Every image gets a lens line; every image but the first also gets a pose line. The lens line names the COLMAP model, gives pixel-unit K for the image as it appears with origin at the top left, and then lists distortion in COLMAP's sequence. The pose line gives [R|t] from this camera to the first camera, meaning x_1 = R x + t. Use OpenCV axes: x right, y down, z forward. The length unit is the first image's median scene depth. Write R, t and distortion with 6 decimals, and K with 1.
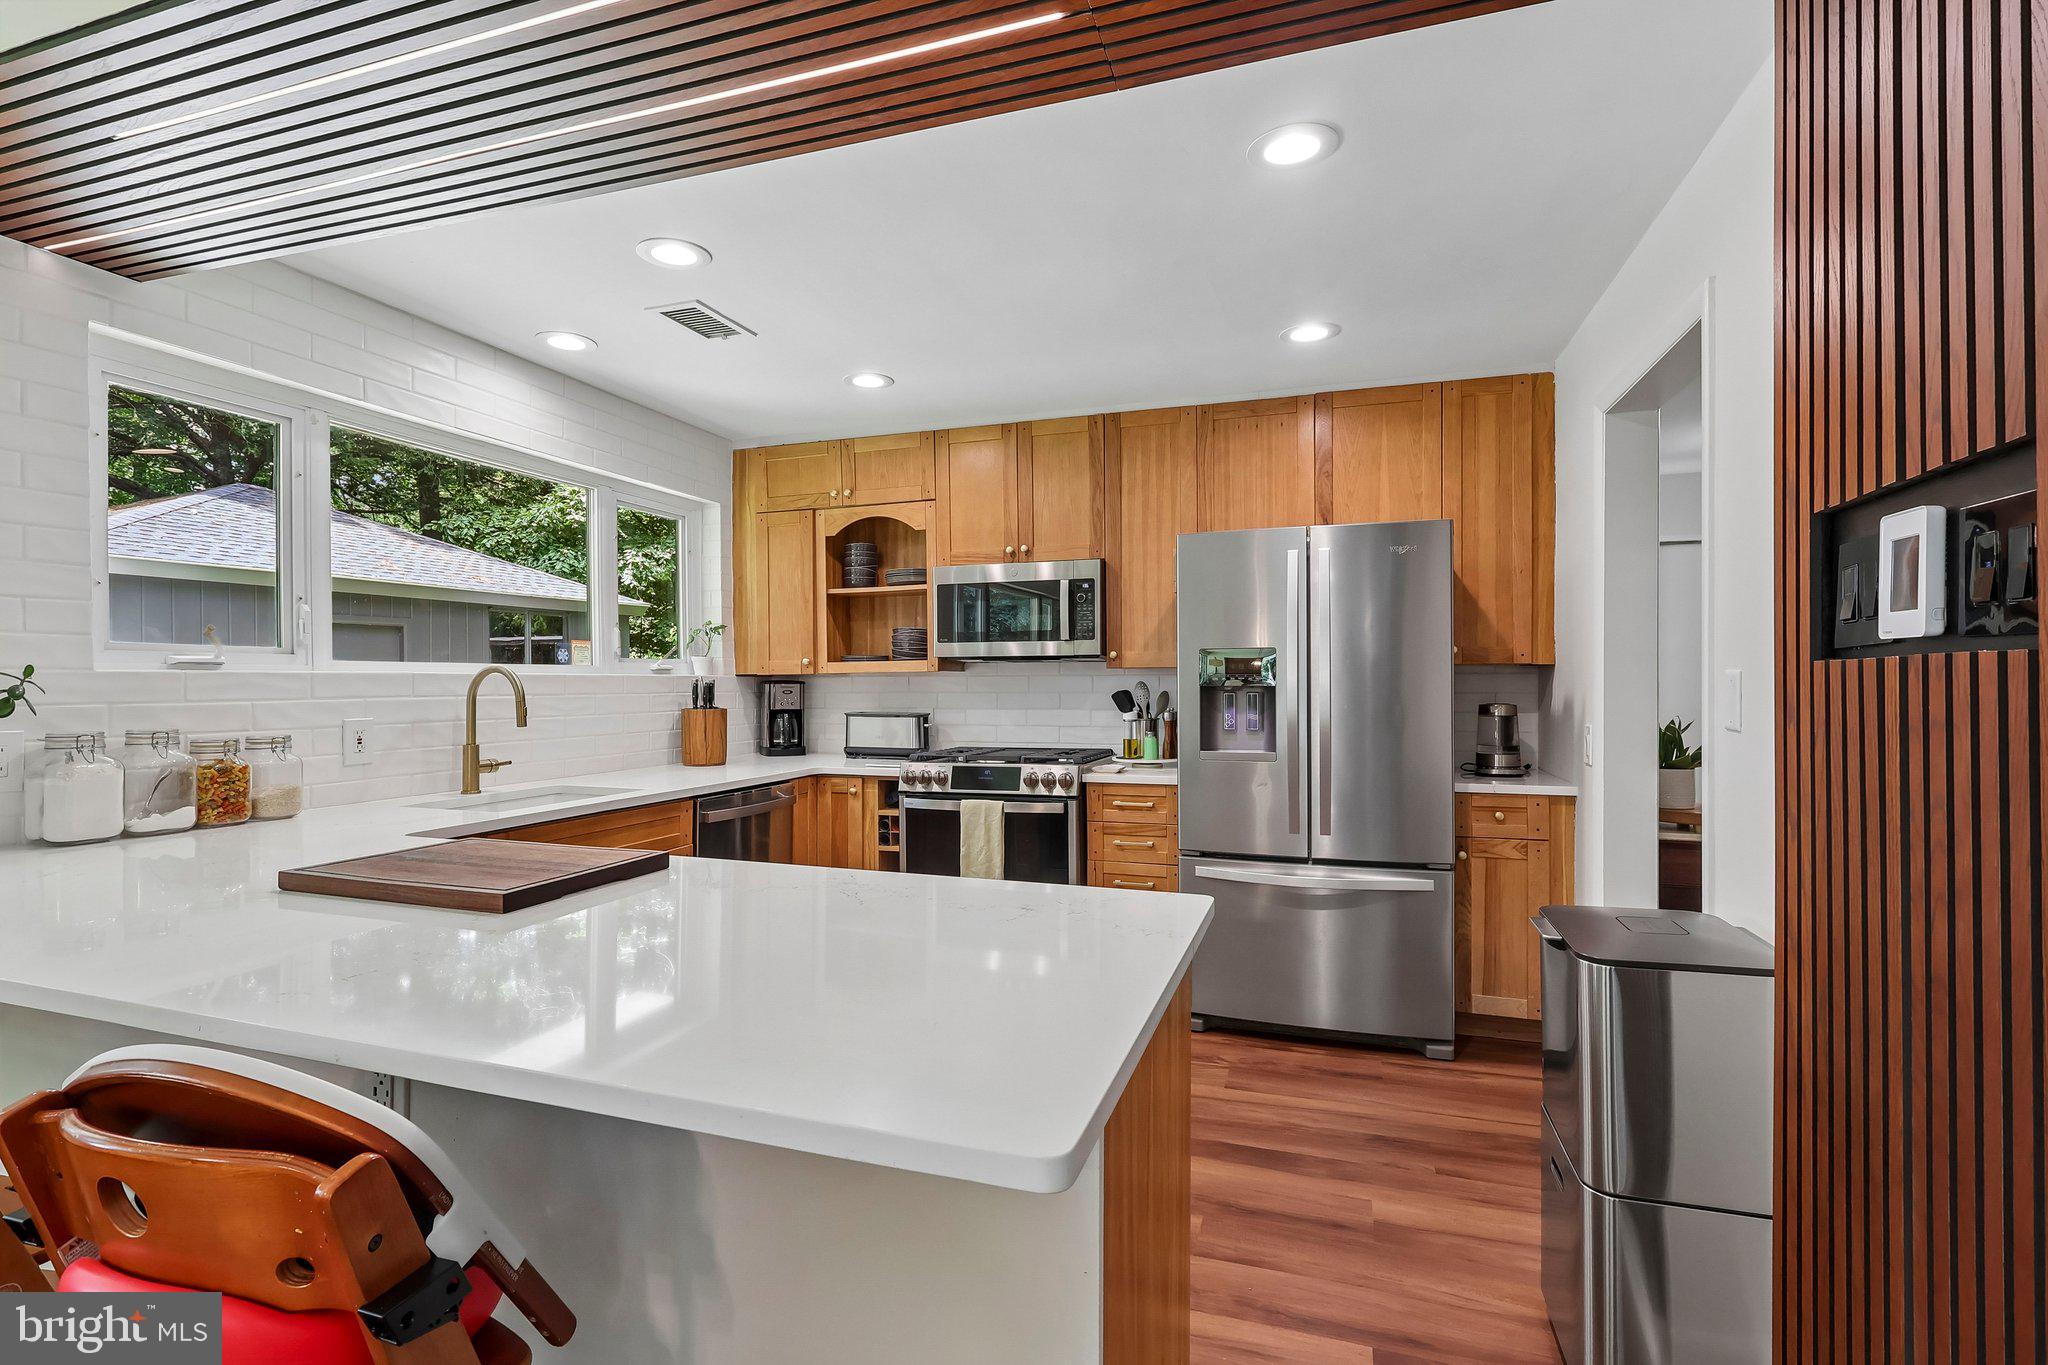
lens RADIAL K [[950.0, 0, 1024.0], [0, 950.0, 682.5], [0, 0, 1]] dist [0.000464, 0.000717]
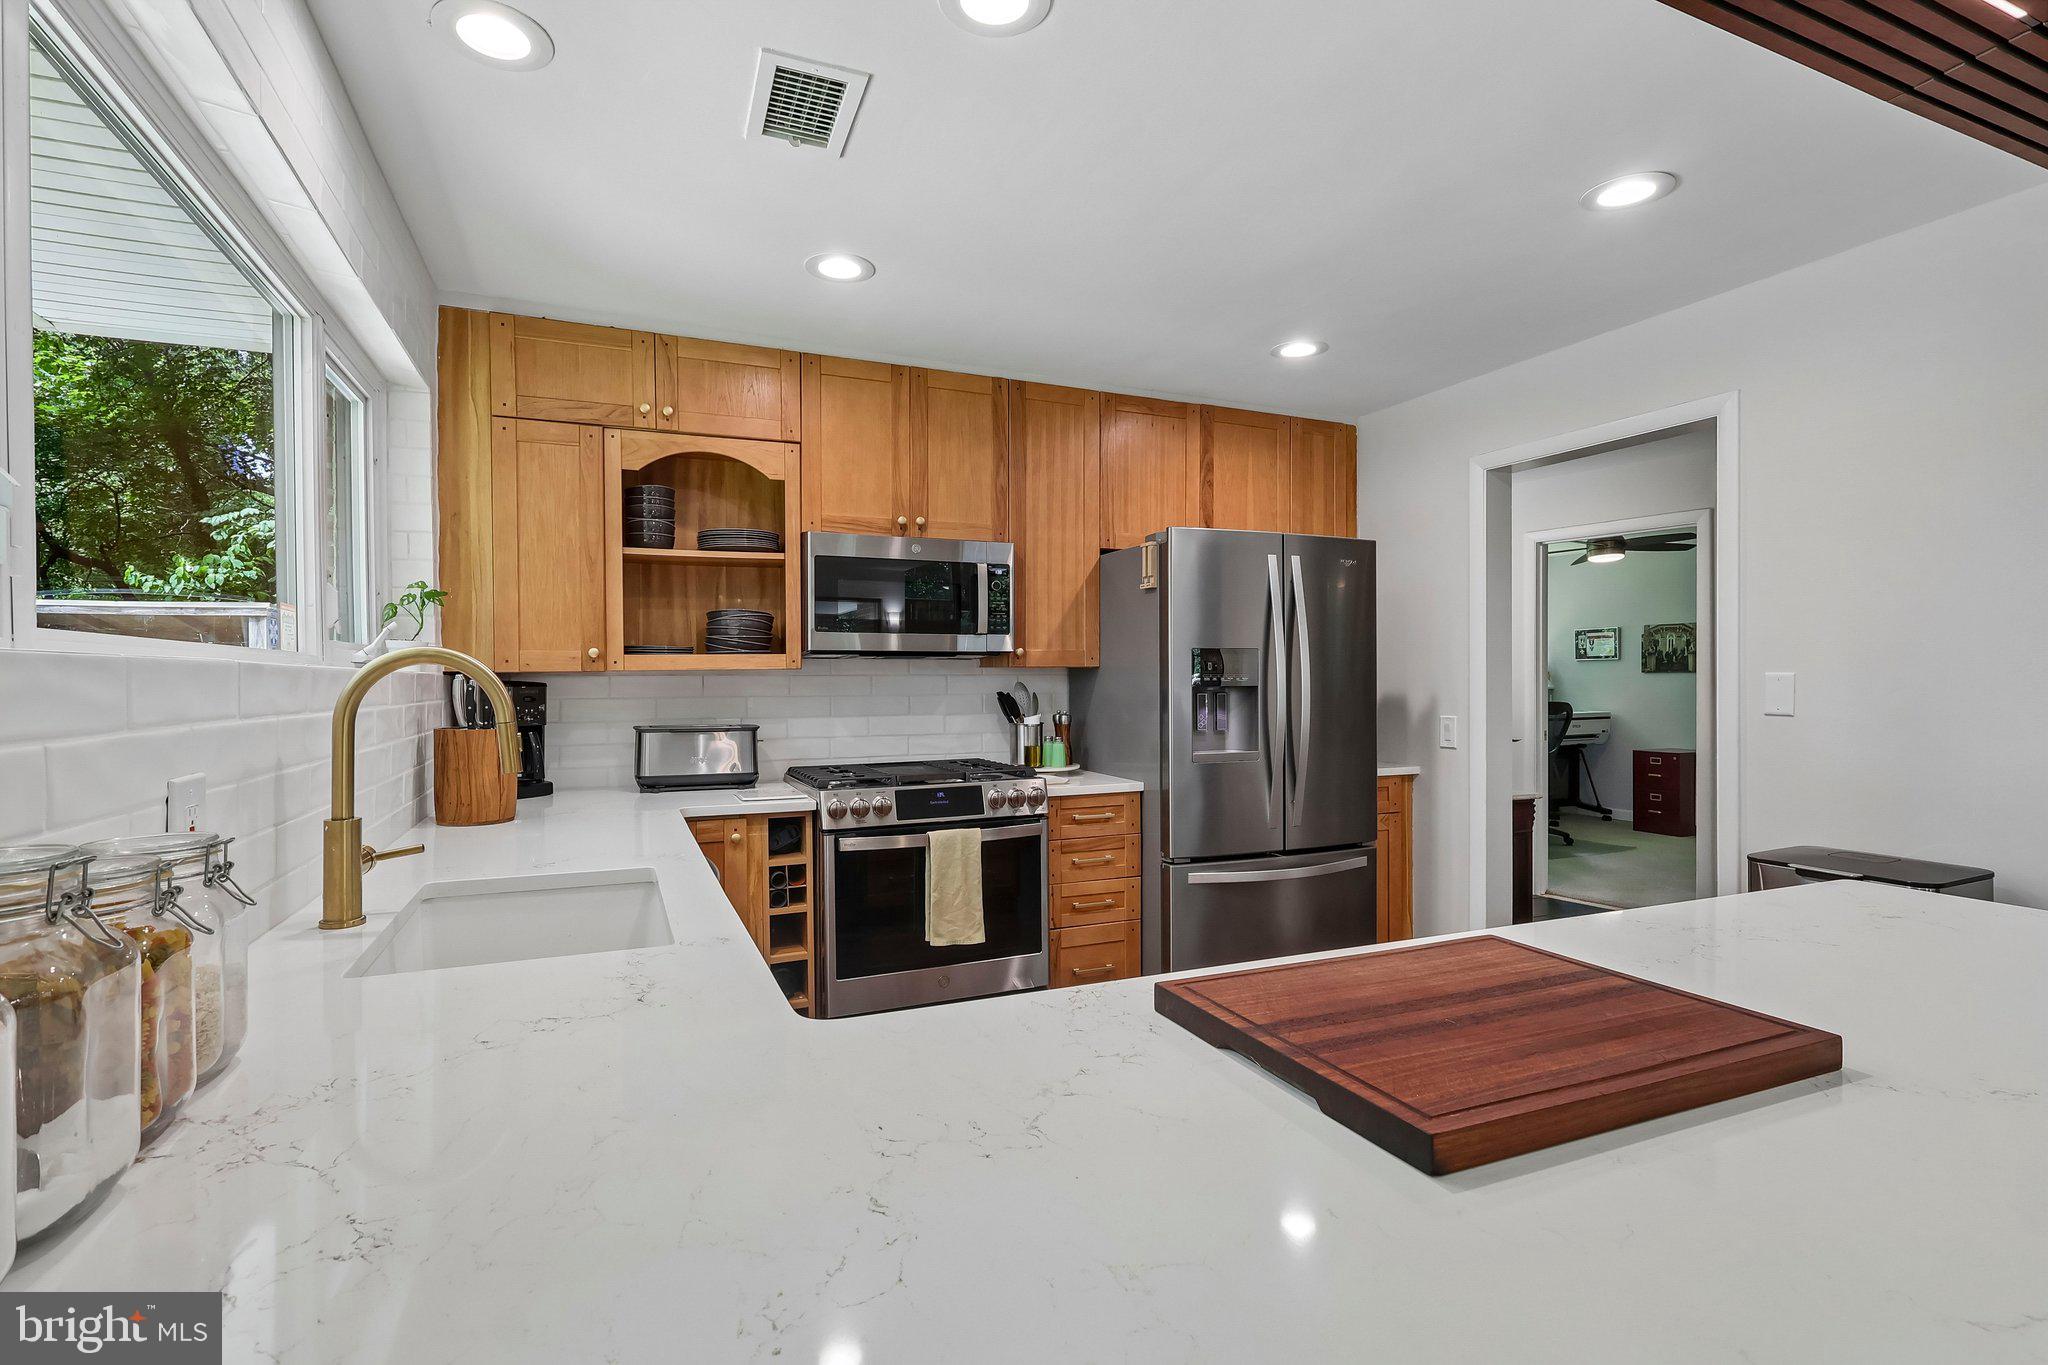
lens RADIAL K [[950.0, 0, 1024.0], [0, 950.0, 682.5], [0, 0, 1]] dist [0.000464, 0.000717]
pose [[0.746043, -0.001352, 0.665897, -0.497494], [0.002086, 0.999998, -0.000306, -0.000348], [-0.665895, 0.001617, 0.746044, 0.335458]]
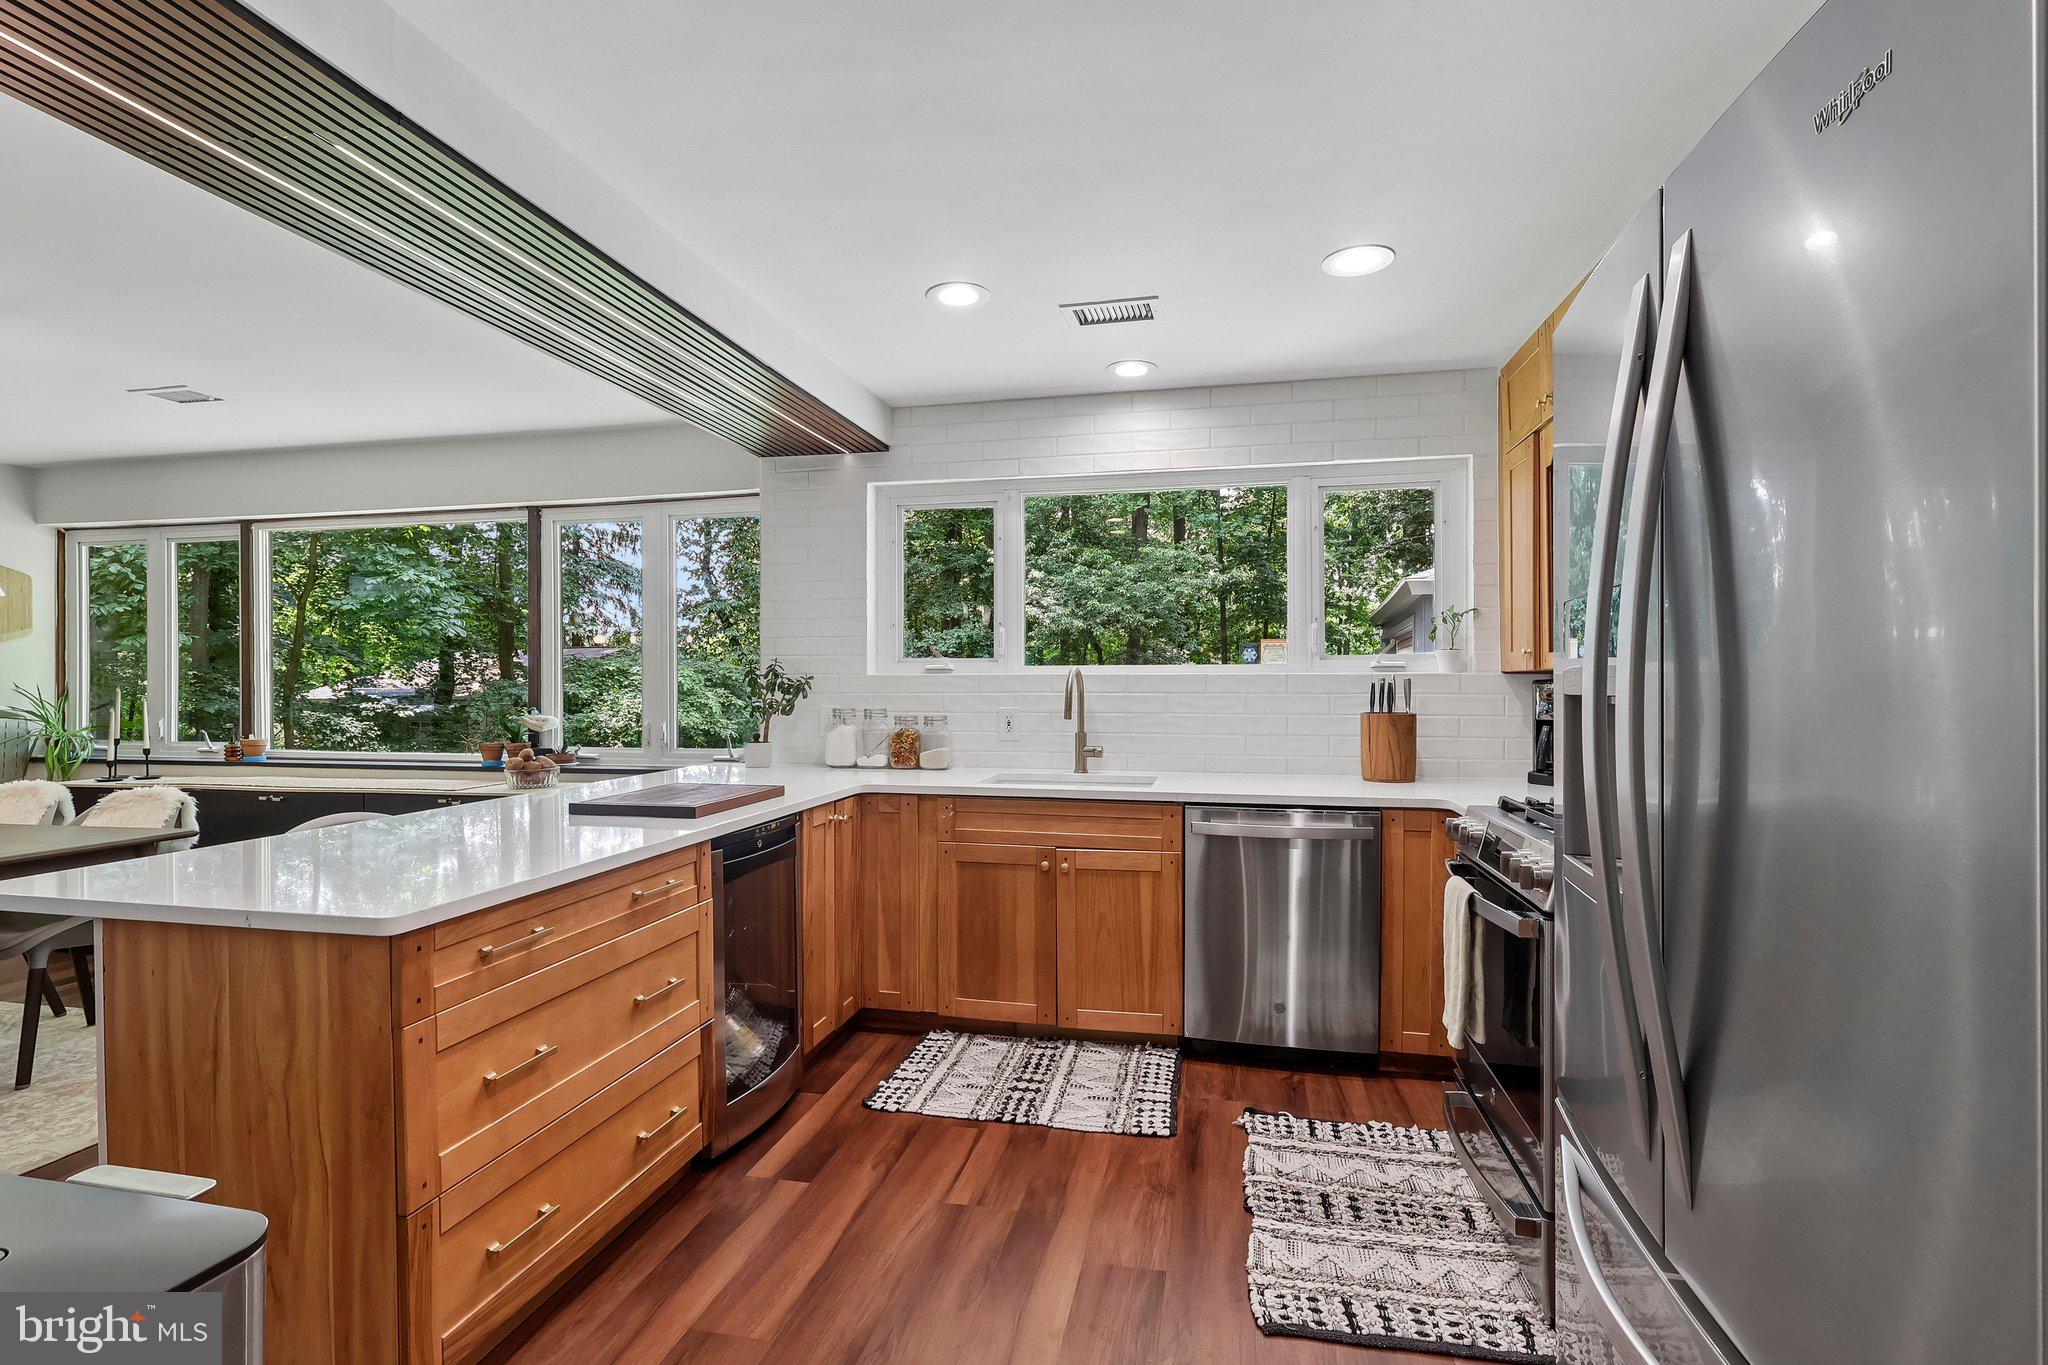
lens RADIAL K [[950.0, 0, 1024.0], [0, 950.0, 682.5], [0, 0, 1]] dist [0.000464, 0.000717]
pose [[0.107992, 0.010323, -0.994098, 0.465426], [0.001340, 0.999944, 0.010530, -0.009101], [0.994151, -0.002469, 0.107973, 0.591572]]
